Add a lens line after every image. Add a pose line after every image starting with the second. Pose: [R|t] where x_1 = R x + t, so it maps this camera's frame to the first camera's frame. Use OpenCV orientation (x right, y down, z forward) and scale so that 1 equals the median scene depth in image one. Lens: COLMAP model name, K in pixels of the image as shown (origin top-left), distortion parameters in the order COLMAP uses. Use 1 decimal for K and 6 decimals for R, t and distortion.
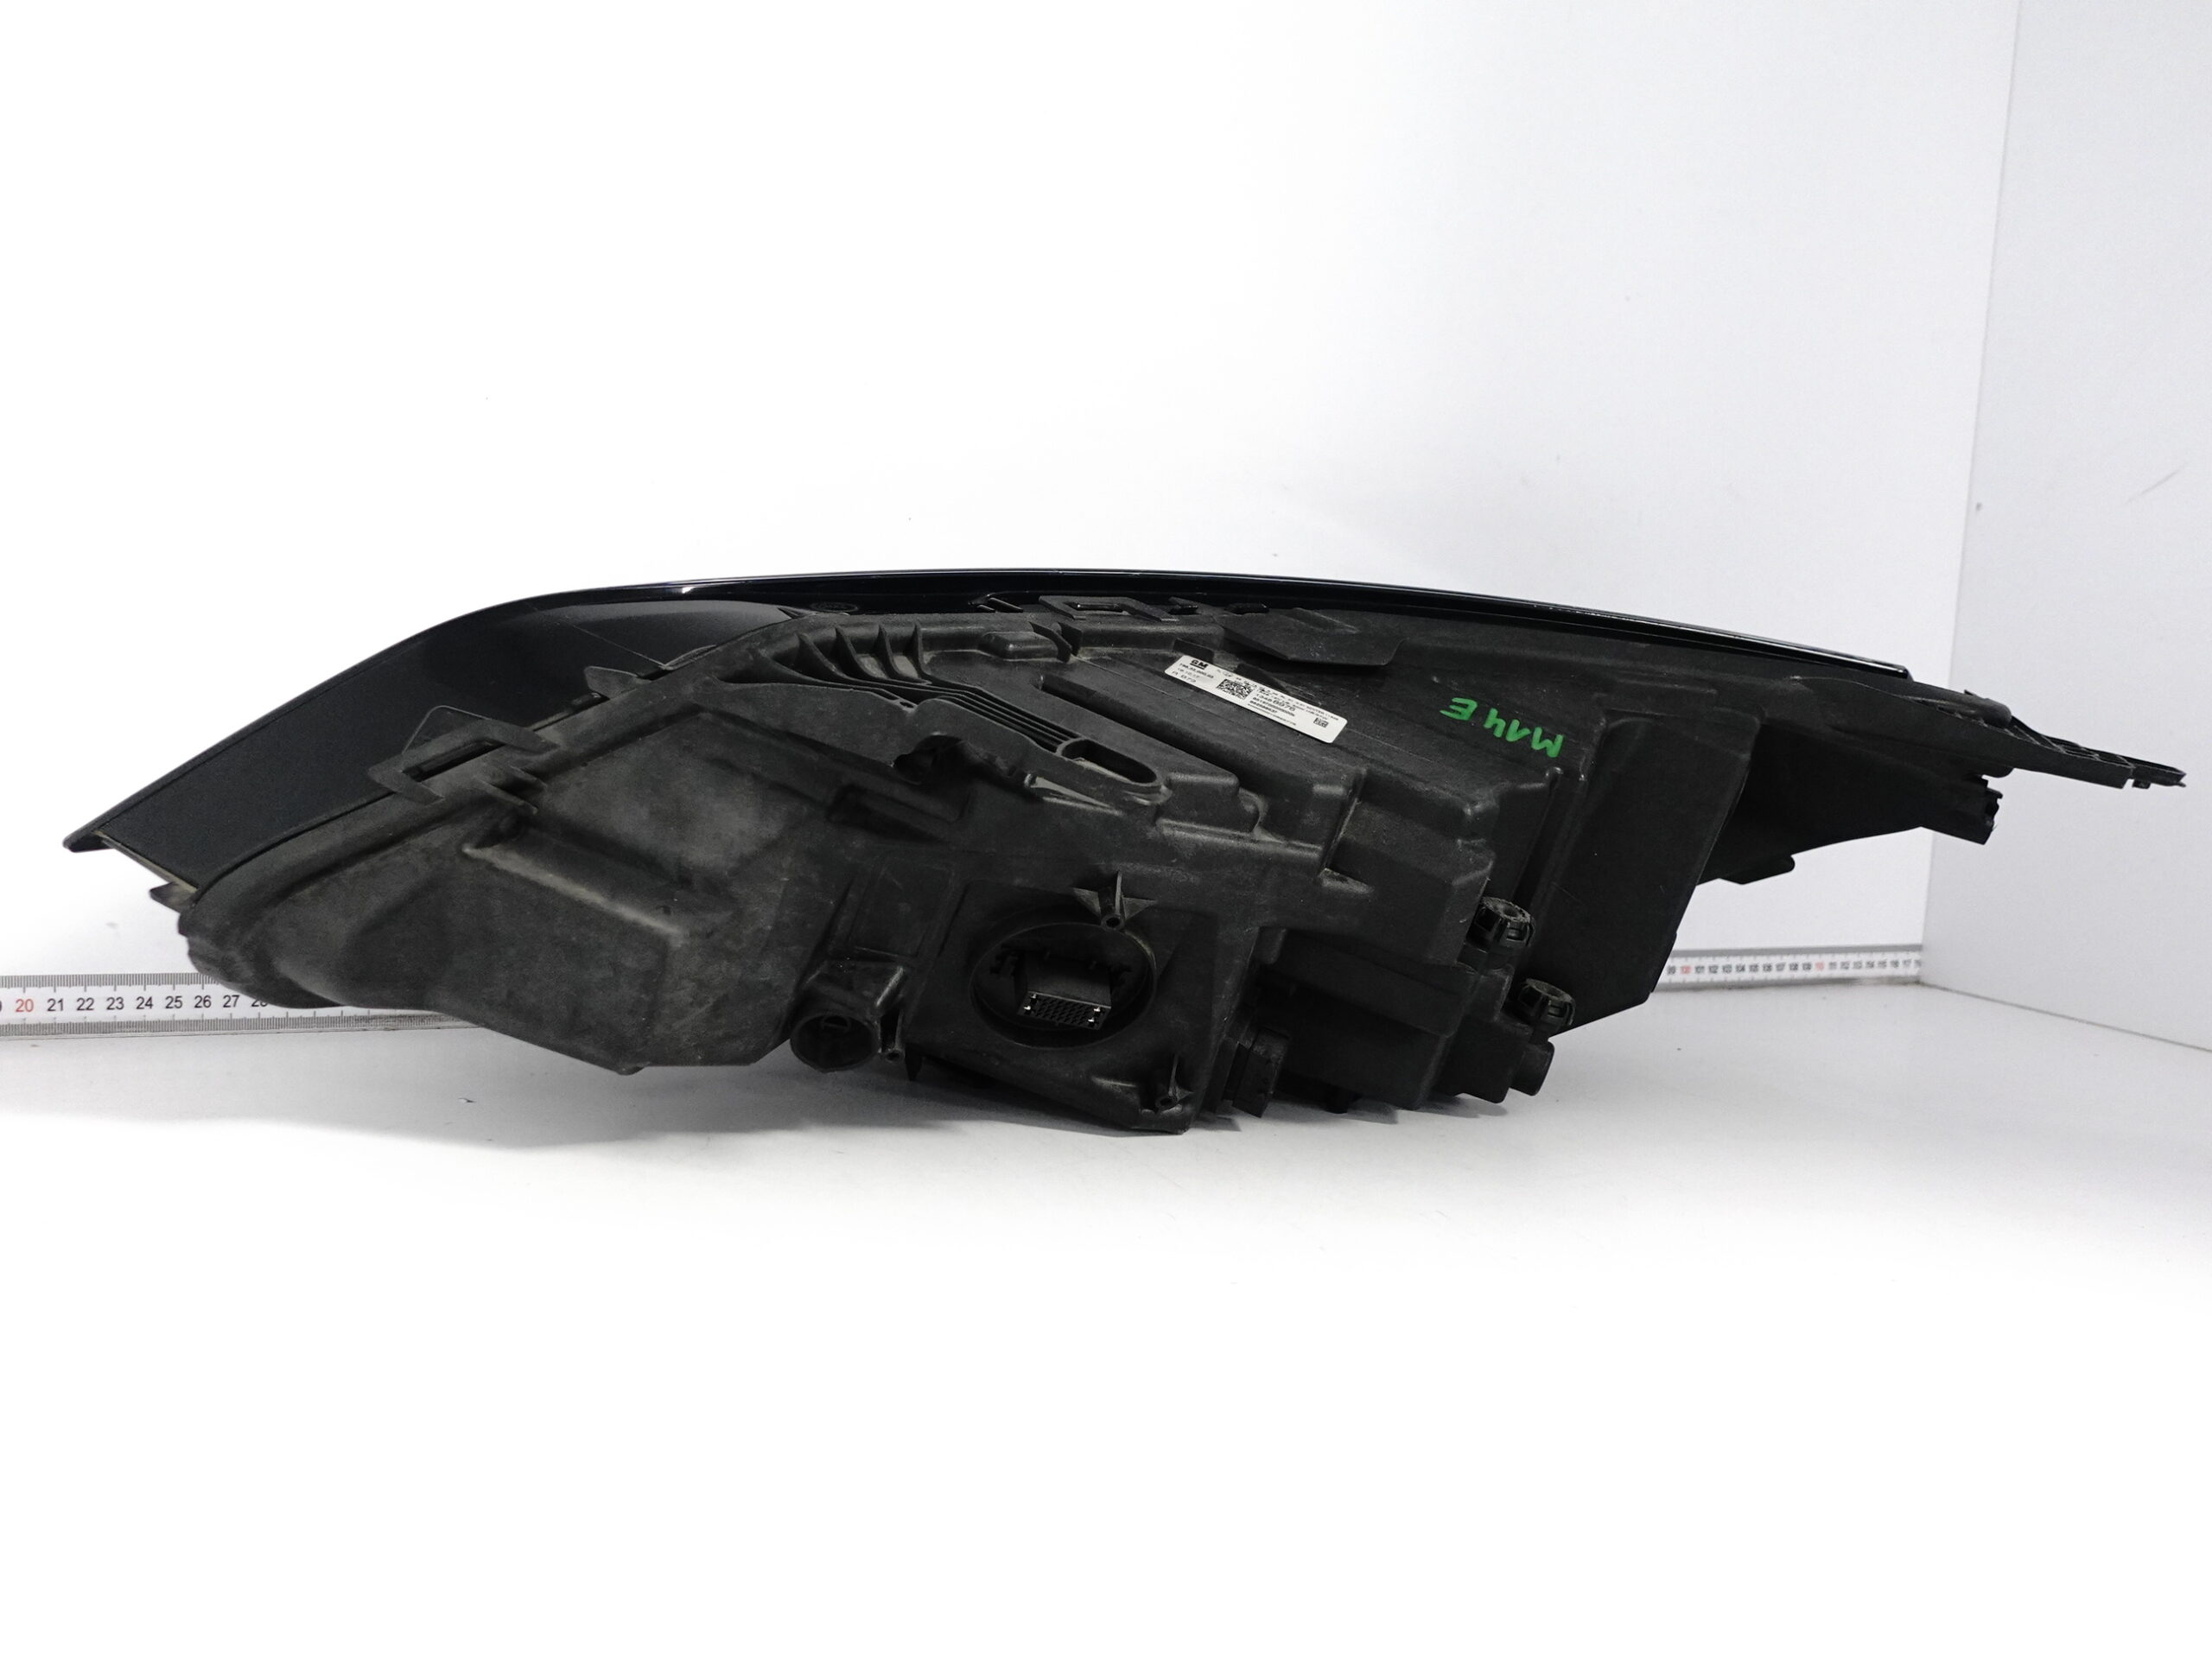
lens RADIAL K [[1707.4, 0, 1113.7], [0, 1707.4, 828.6], [0, 0, 1]] dist [-0.009225, 0.001871]
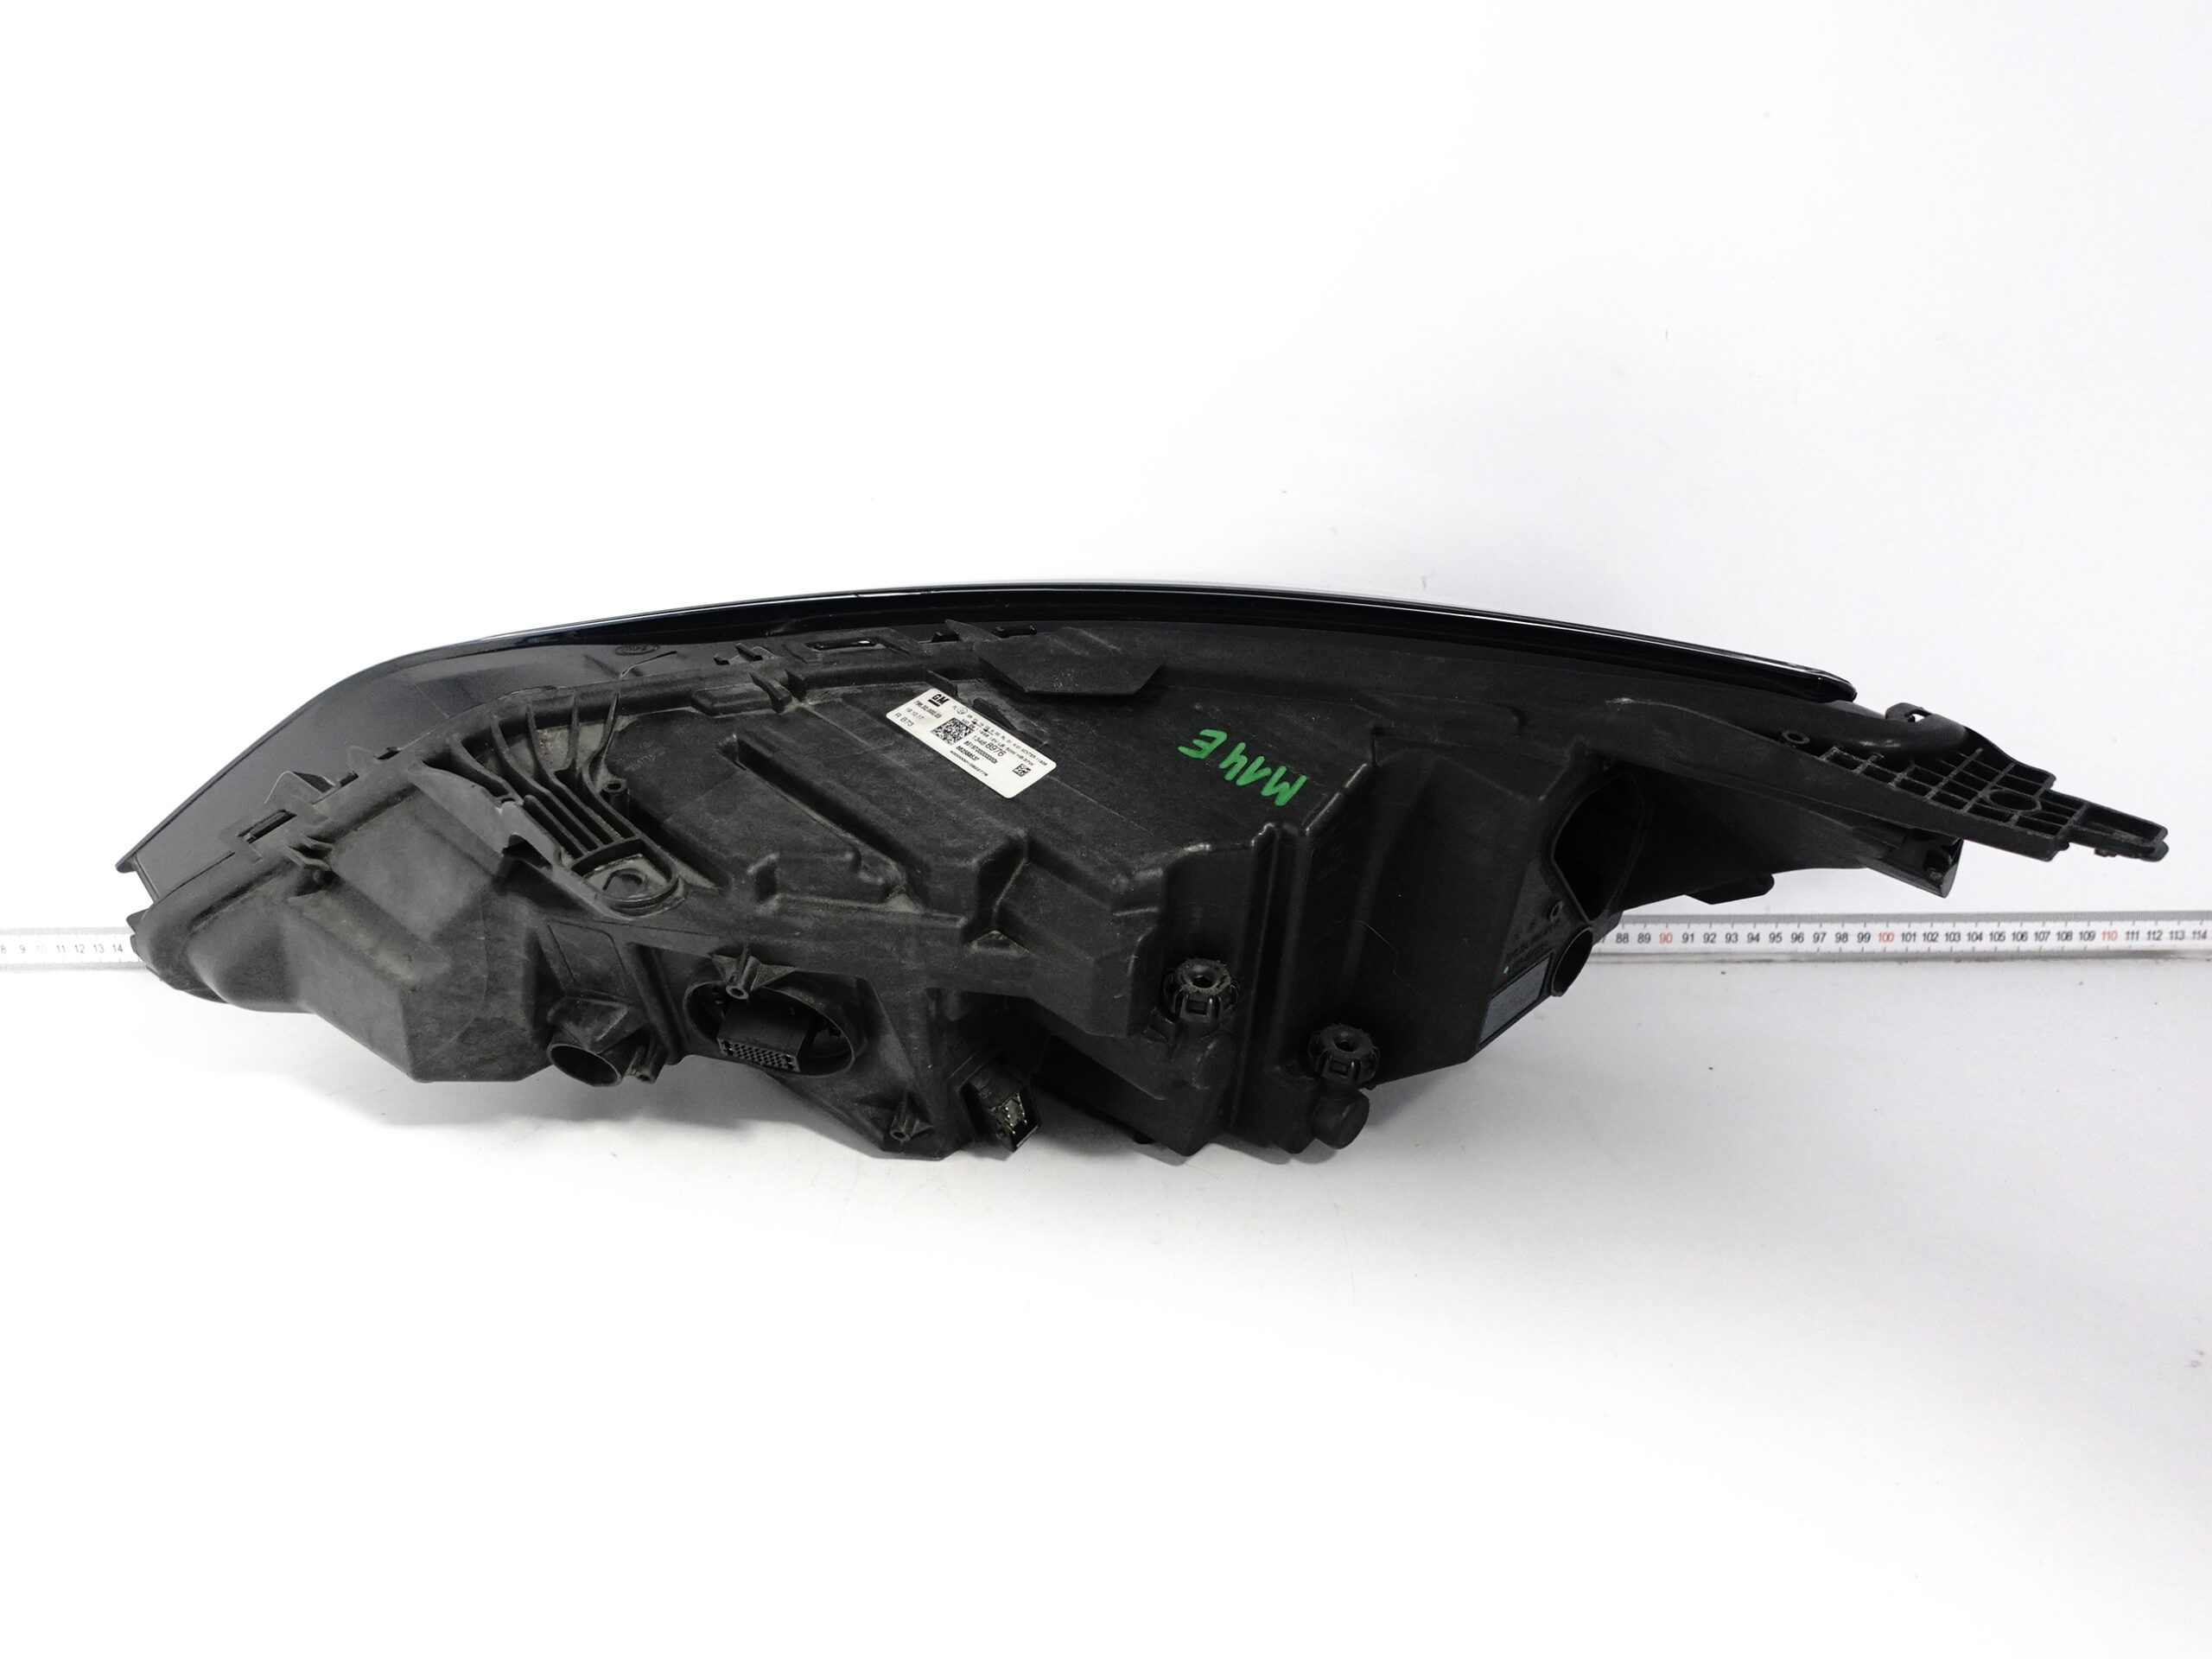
lens RADIAL K [[1707.4, 0, 1111.9], [0, 1707.4, 827.1], [0, 0, 1]] dist [-0.009225, 0.001871]
pose [[0.884542, 0.039979, -0.464744, 0.604869], [0.037916, 0.986861, 0.157057, -0.176998], [0.464917, -0.156545, 0.871405, 0.187332]]
